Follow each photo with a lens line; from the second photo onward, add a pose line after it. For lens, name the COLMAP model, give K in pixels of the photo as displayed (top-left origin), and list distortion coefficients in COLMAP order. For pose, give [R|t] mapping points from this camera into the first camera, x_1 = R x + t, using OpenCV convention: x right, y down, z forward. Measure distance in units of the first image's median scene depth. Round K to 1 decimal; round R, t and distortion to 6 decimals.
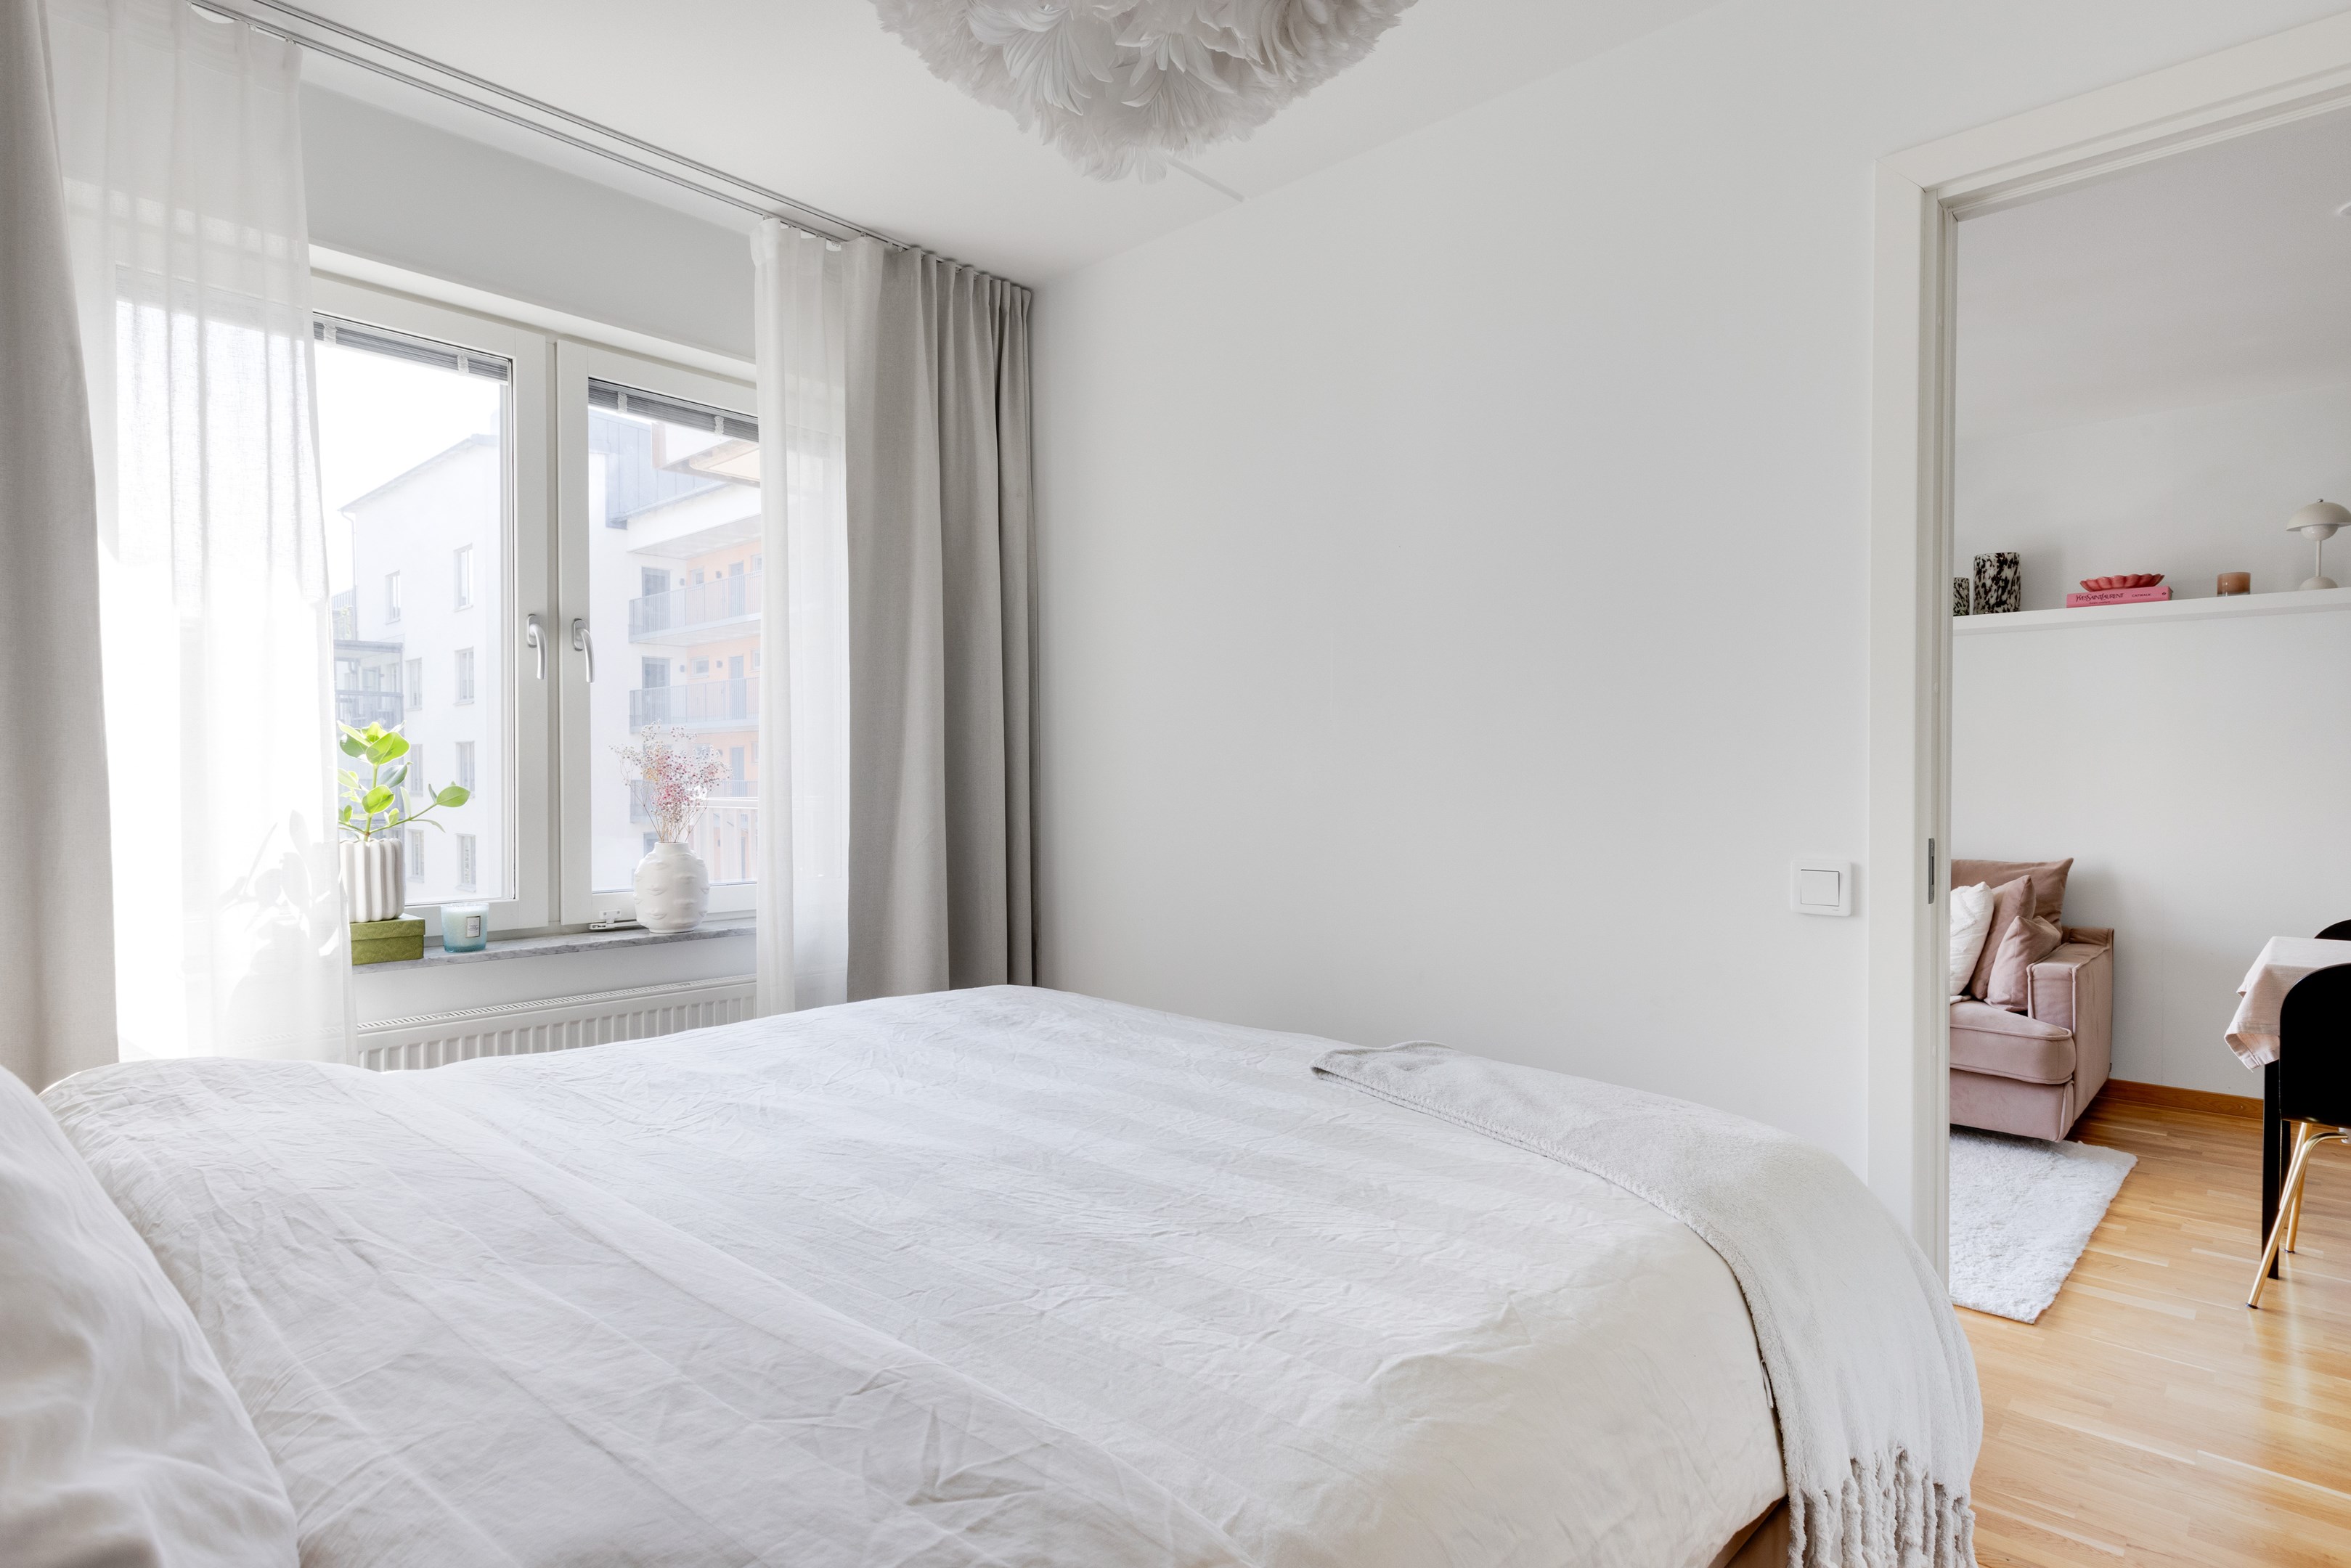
lens RADIAL K [[1220.7, 0, 1175.8], [0, 1220.7, 791.9], [0, 0, 1]] dist [0.010829, -0.003032]
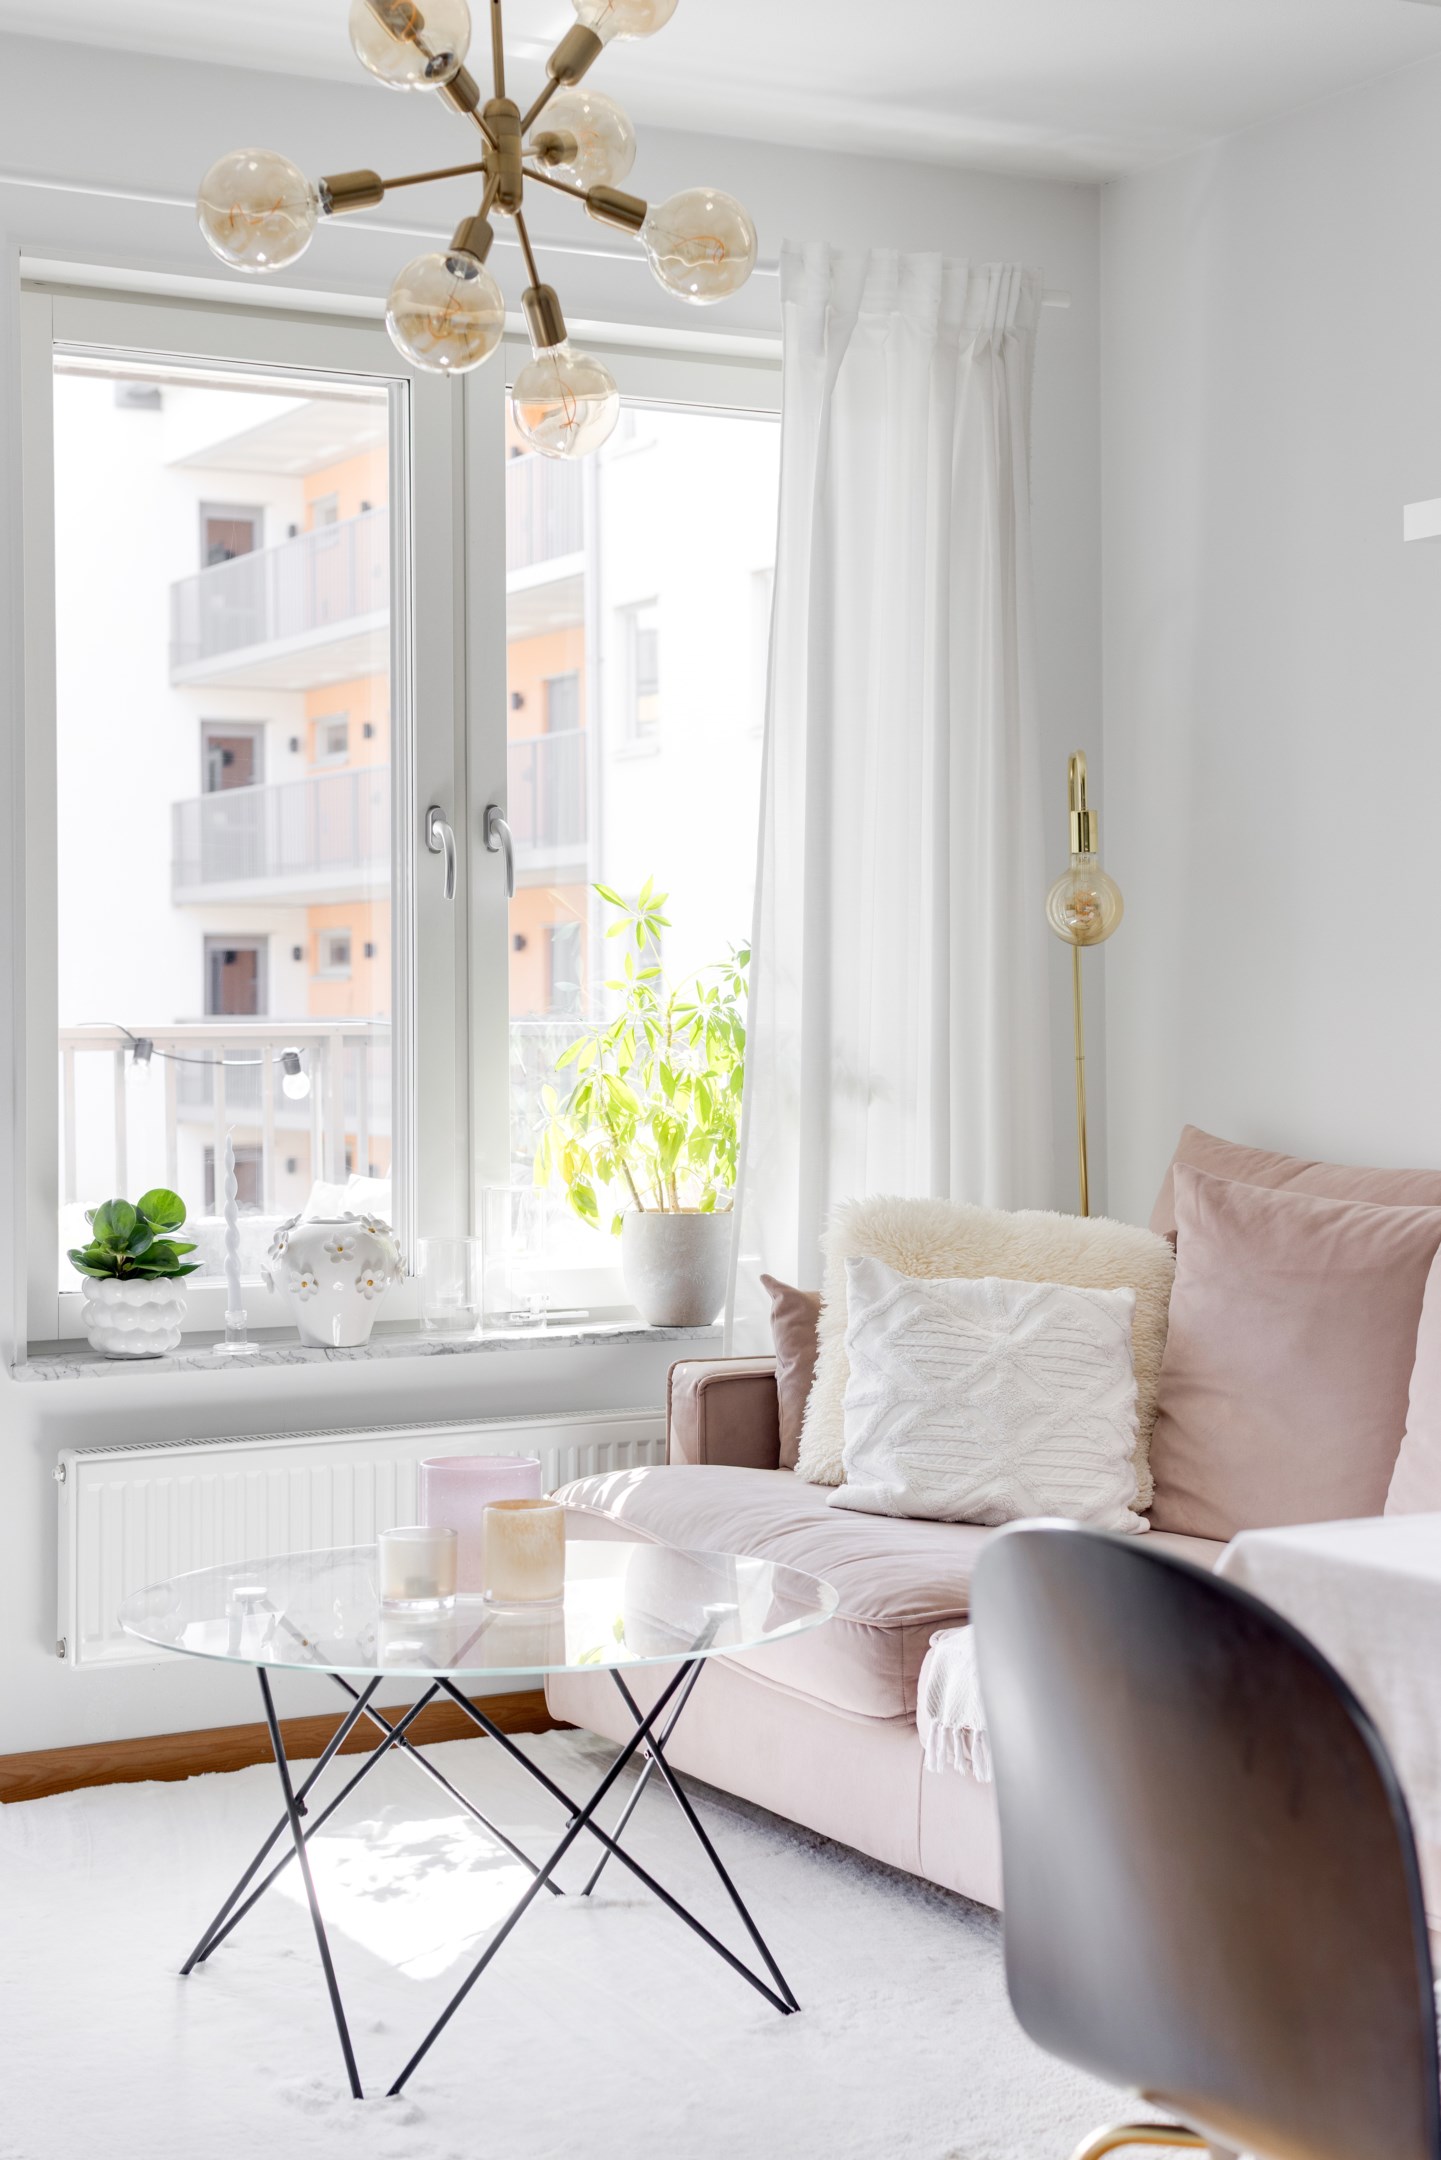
lens RADIAL K [[3239.1, 0, 759.5], [0, 3239.1, 998.0], [0, 0, 1]] dist [0.081217, 0.000000]
pose [[0.951809, -0.008567, -0.306571, 0.680962], [0.003830, 0.999864, -0.016050, 0.015961], [0.306666, 0.014103, 0.951713, 0.150662]]
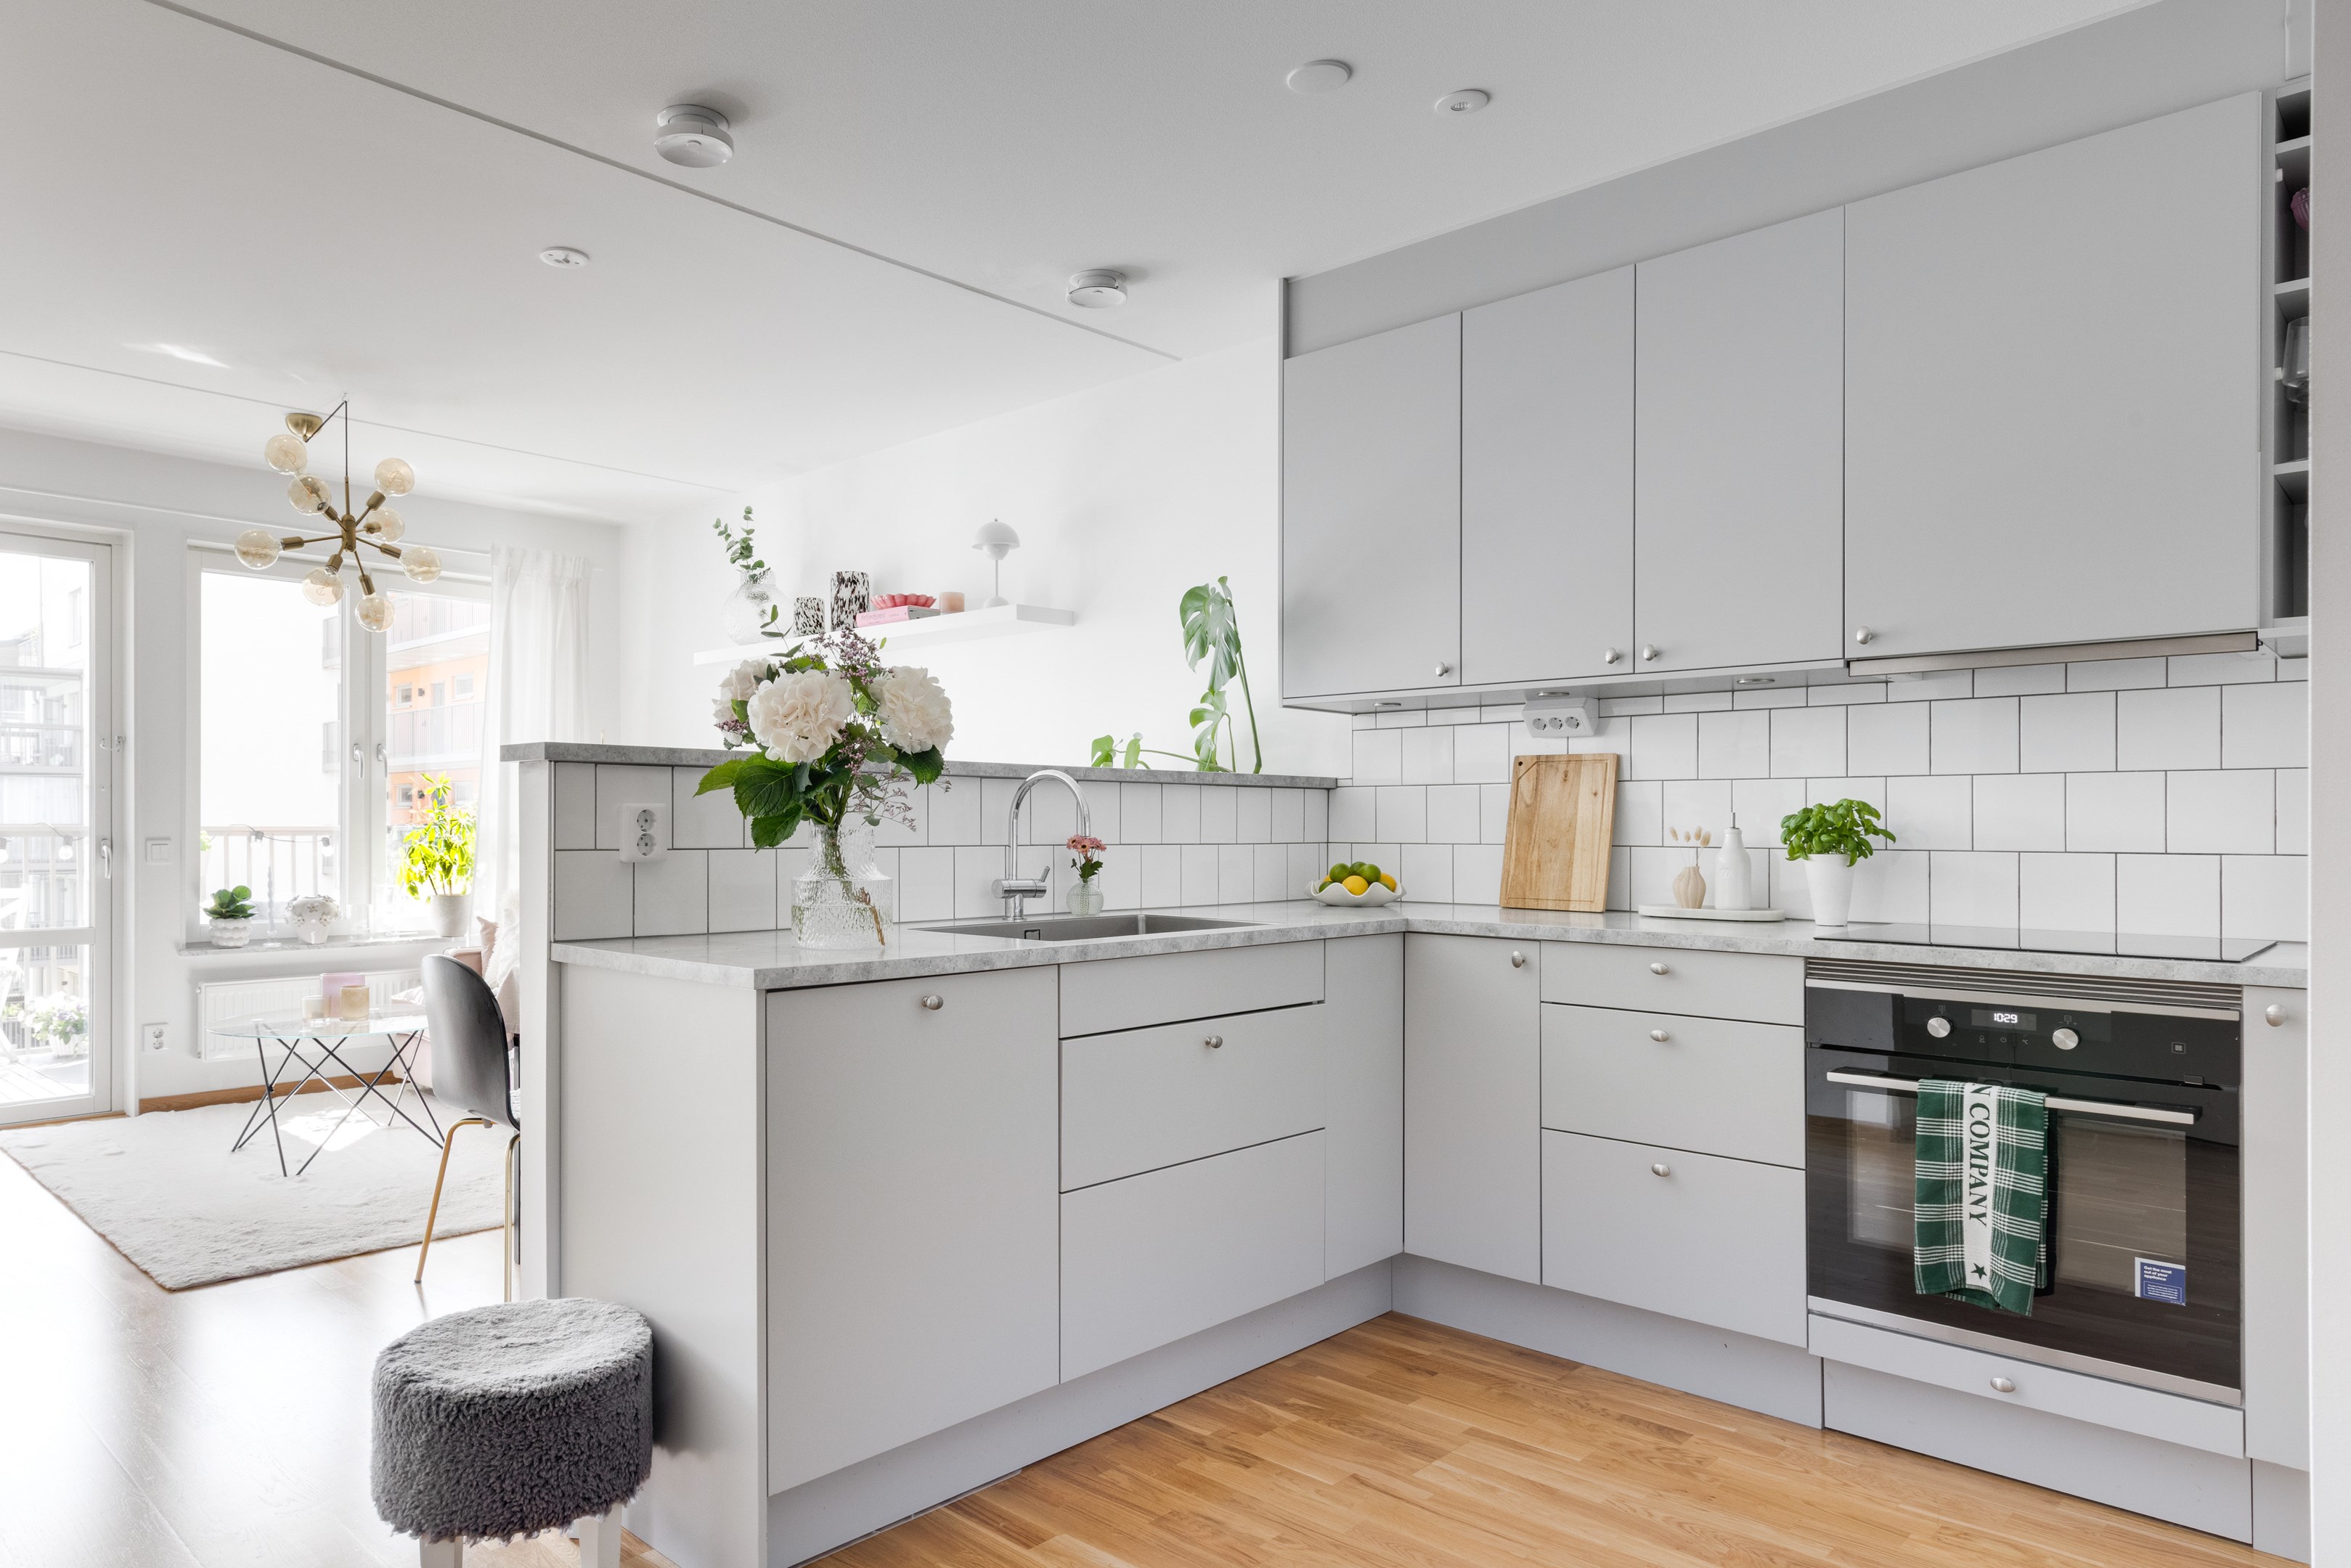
lens RADIAL K [[1481.8, 0, 990.8], [0, 1481.8, 837.8], [0, 0, 1]] dist [0.027740, 0.002389]
pose [[0.996731, -0.001235, -0.080776, 0.945759], [0.001113, 0.999998, -0.001564, 0.020162], [0.080778, 0.001469, 0.996731, -0.174006]]
